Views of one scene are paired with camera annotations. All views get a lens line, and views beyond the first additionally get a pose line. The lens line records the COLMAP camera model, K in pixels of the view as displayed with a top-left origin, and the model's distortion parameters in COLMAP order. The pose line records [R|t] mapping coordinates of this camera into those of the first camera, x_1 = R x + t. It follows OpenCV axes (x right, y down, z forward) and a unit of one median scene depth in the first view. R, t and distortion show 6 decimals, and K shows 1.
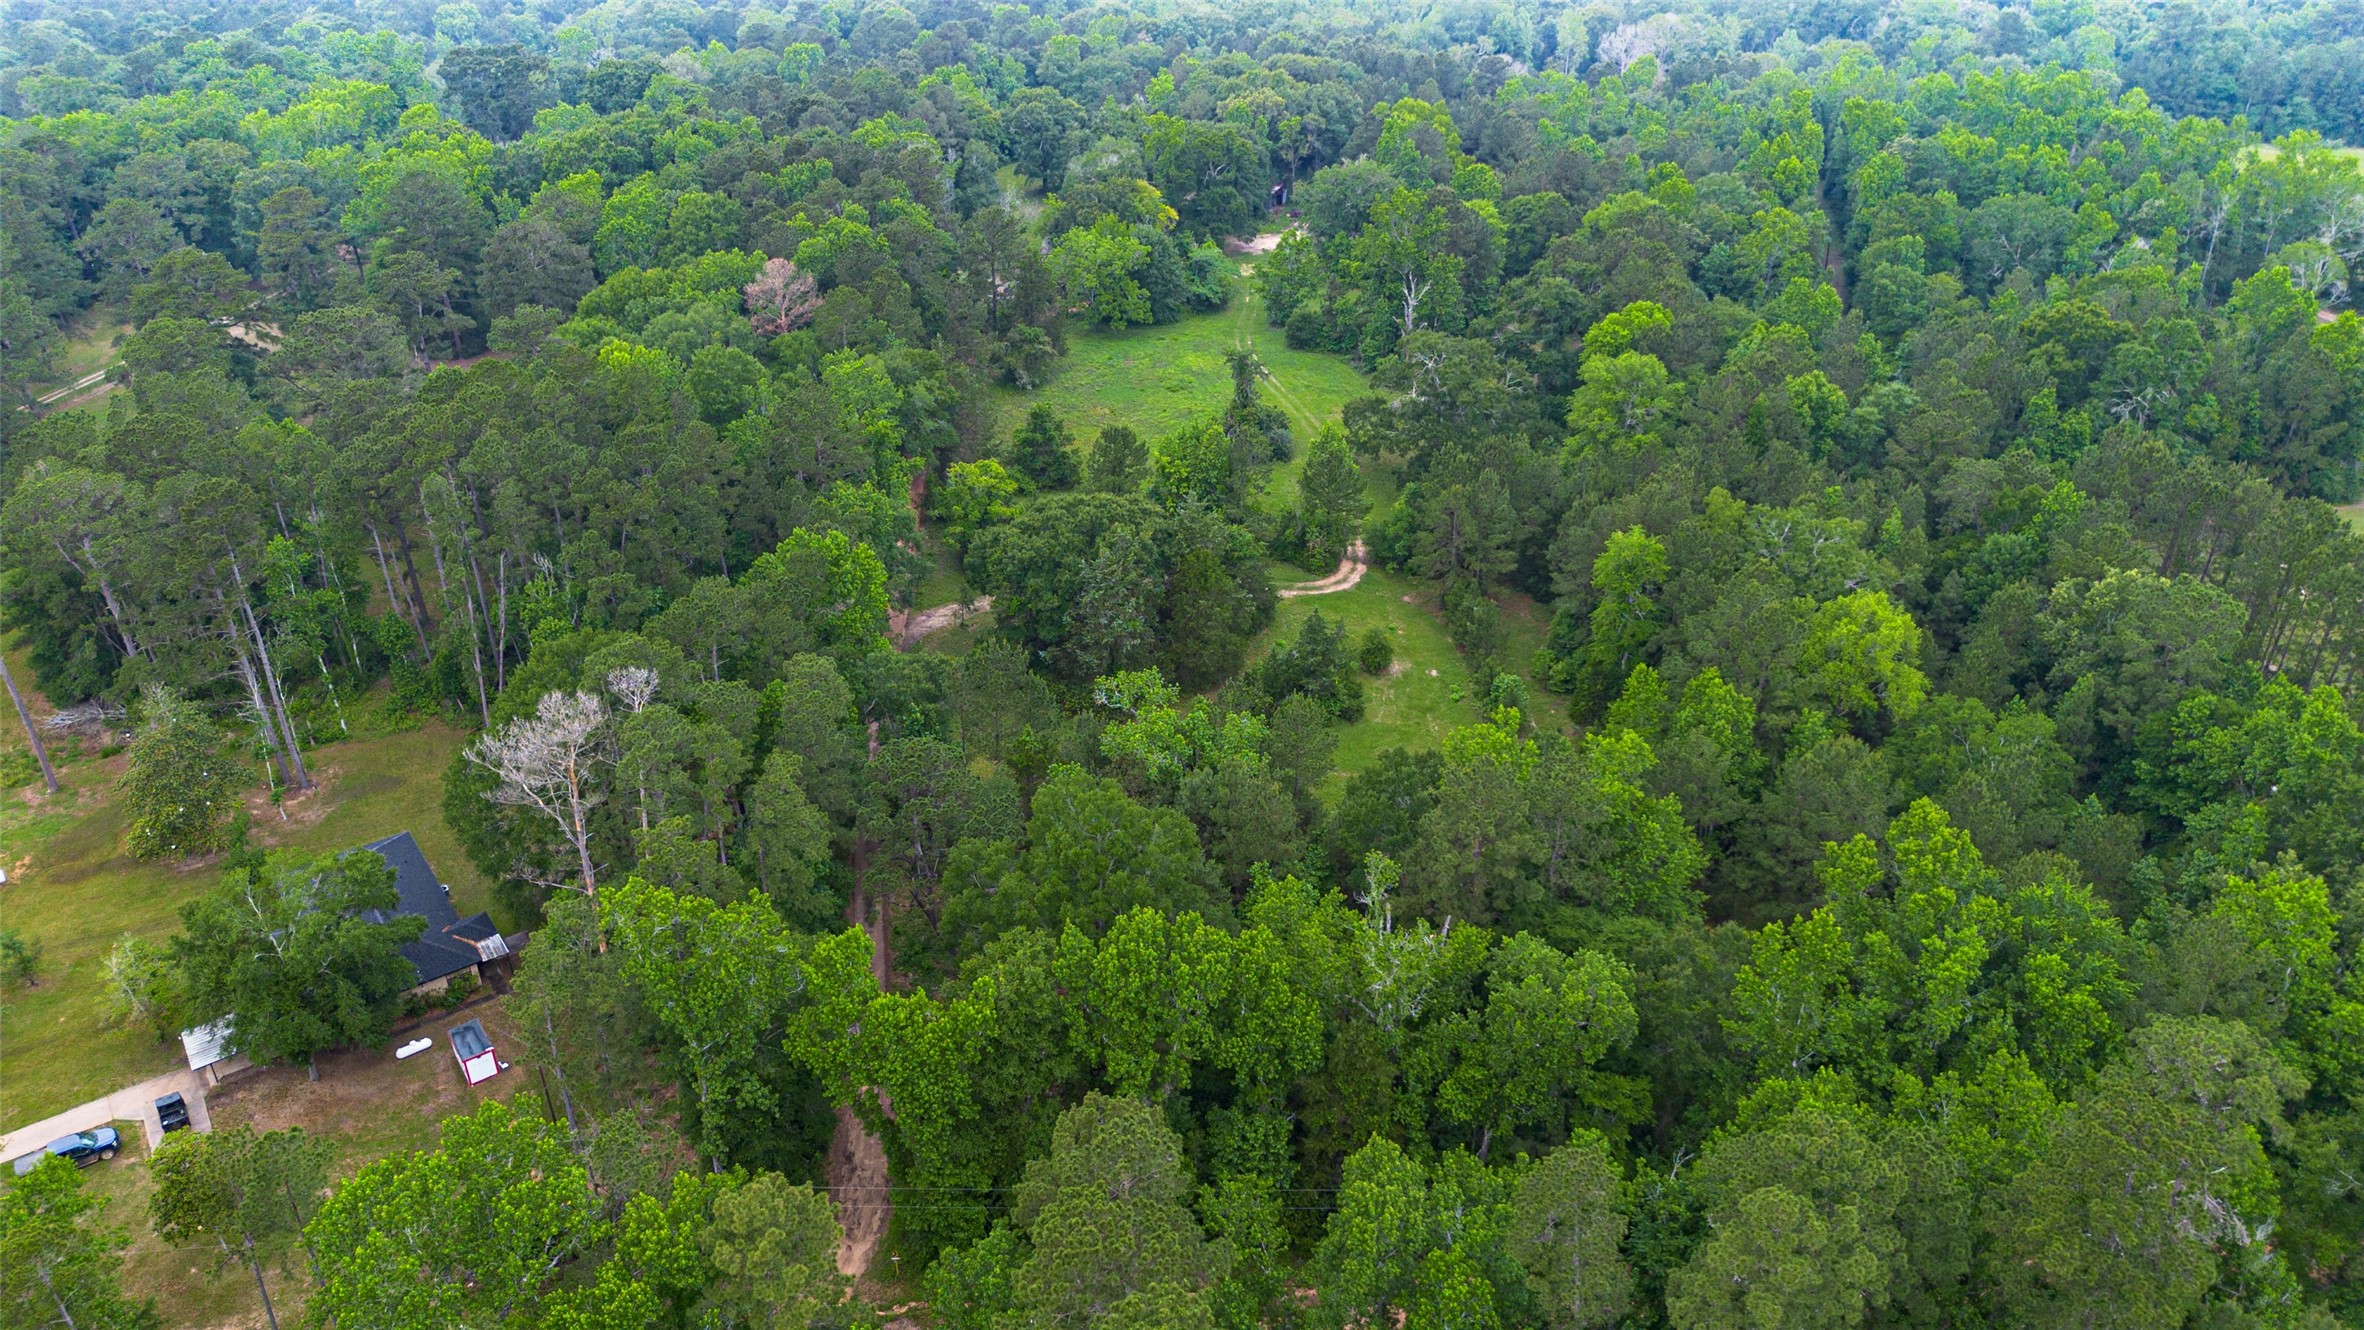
lens RADIAL K [[1668.4, 0, 1182.0], [0, 1668.4, 665.0], [0, 0, 1]] dist [0.062261, -0.057310]
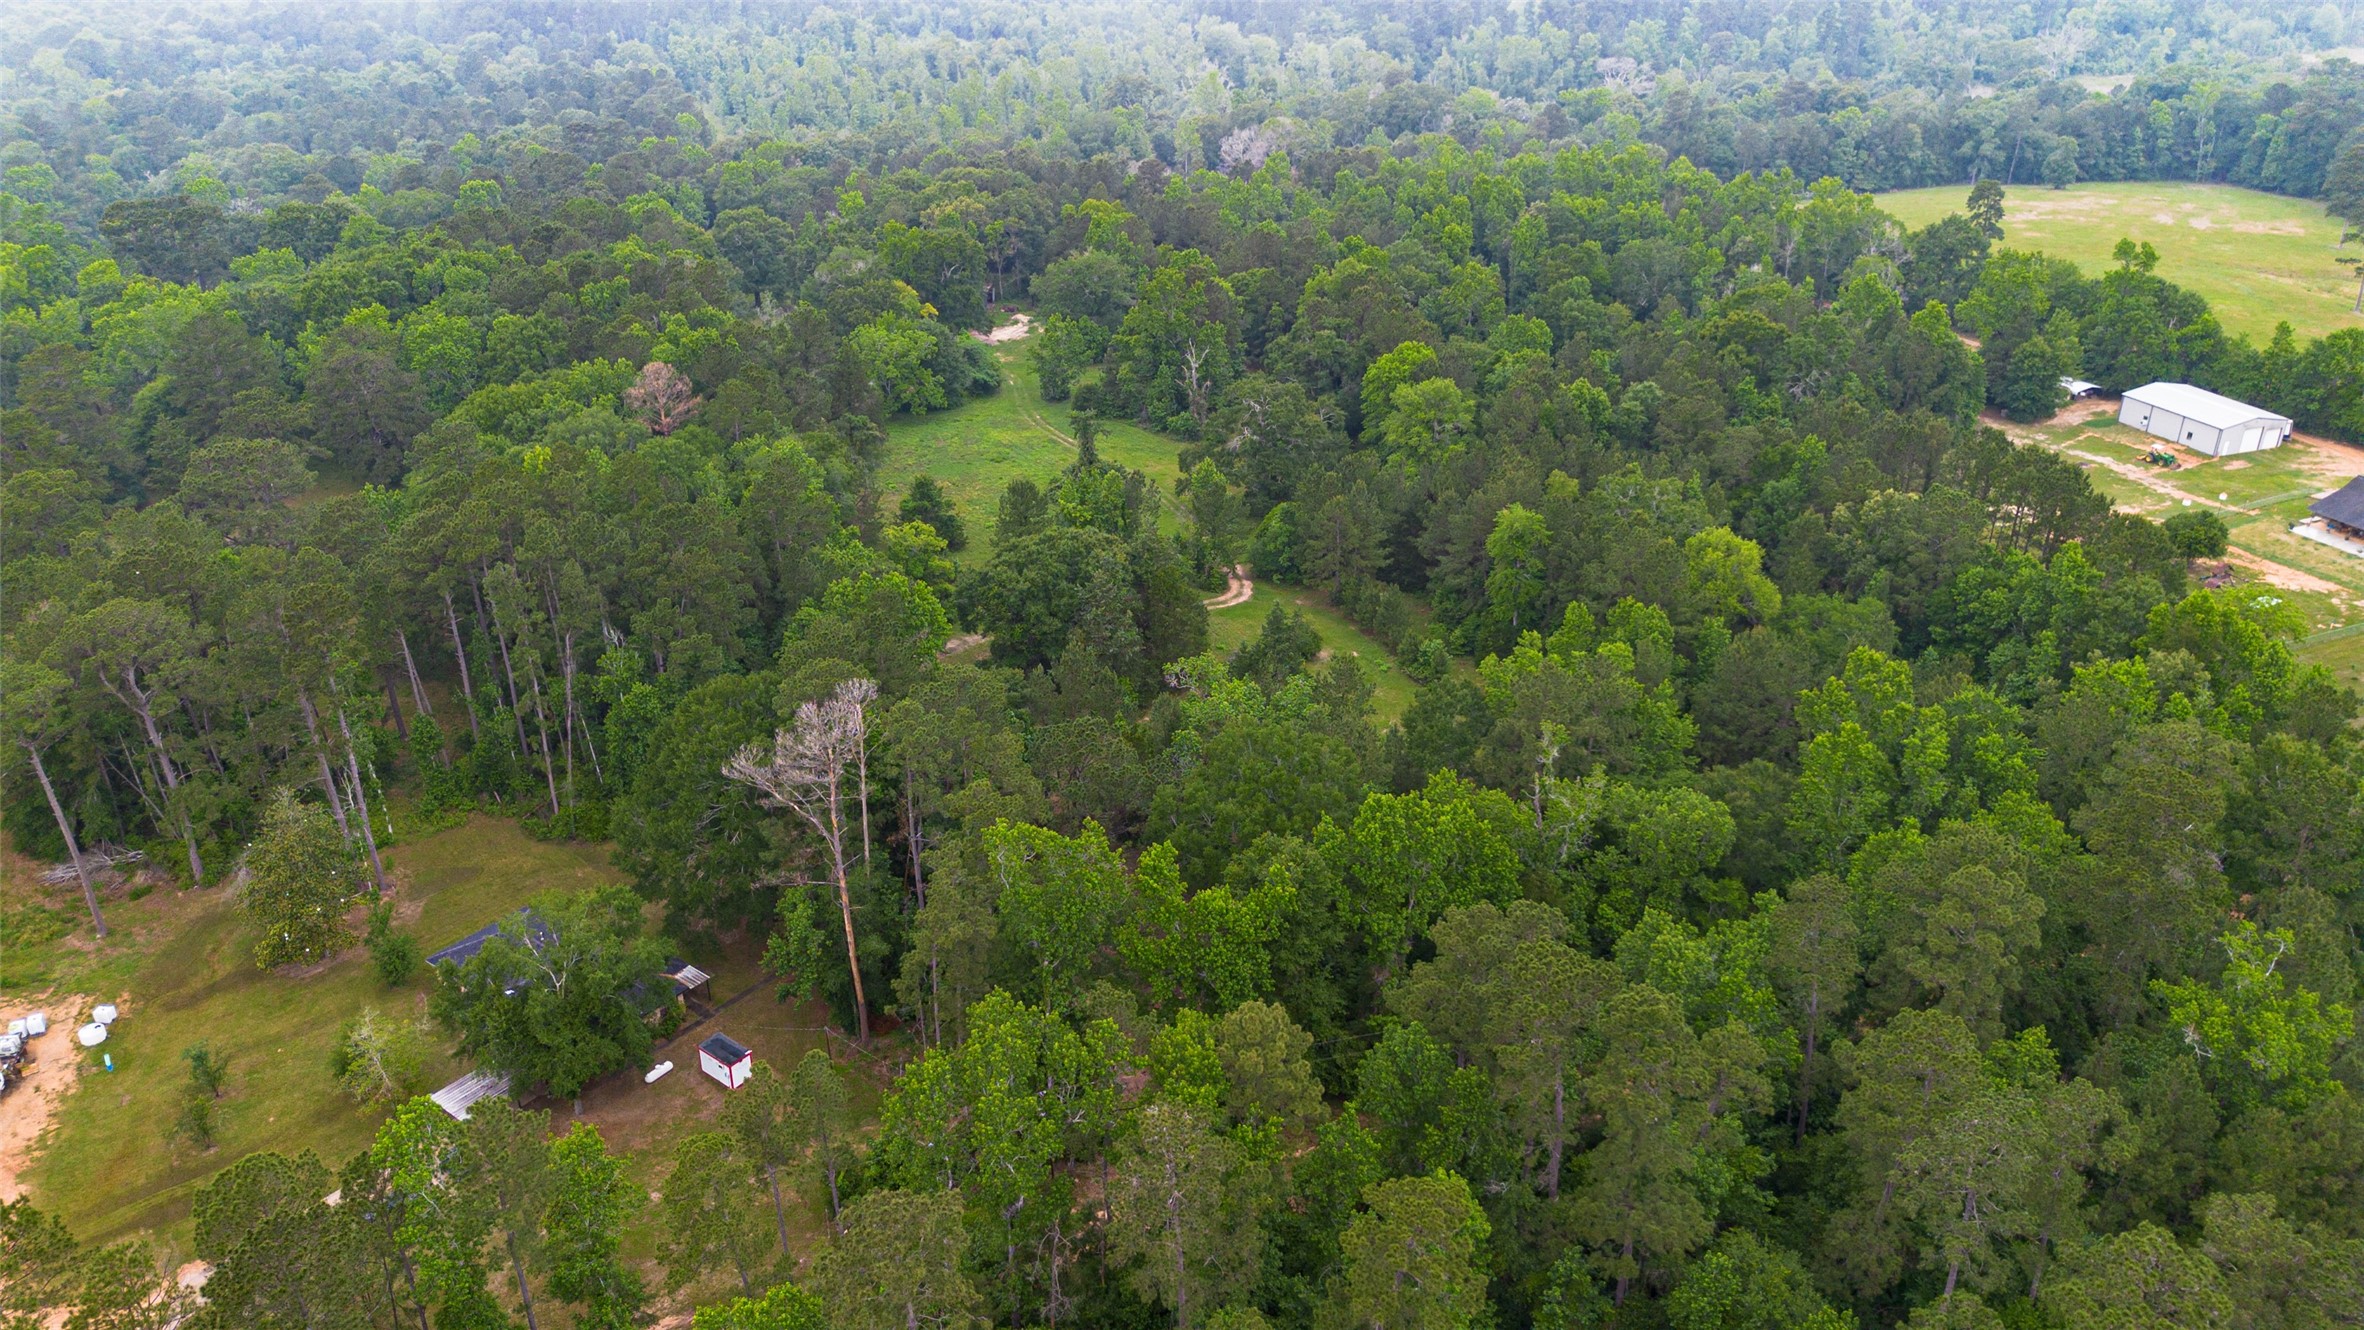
lens RADIAL K [[1668.4, 0, 1182.0], [0, 1668.4, 665.0], [0, 0, 1]] dist [0.062261, -0.057310]
pose [[0.957363, -0.129905, 0.258034, -0.226305], [0.147531, 0.987789, -0.050081, 0.045200], [-0.248377, 0.086014, 0.964837, -0.073027]]
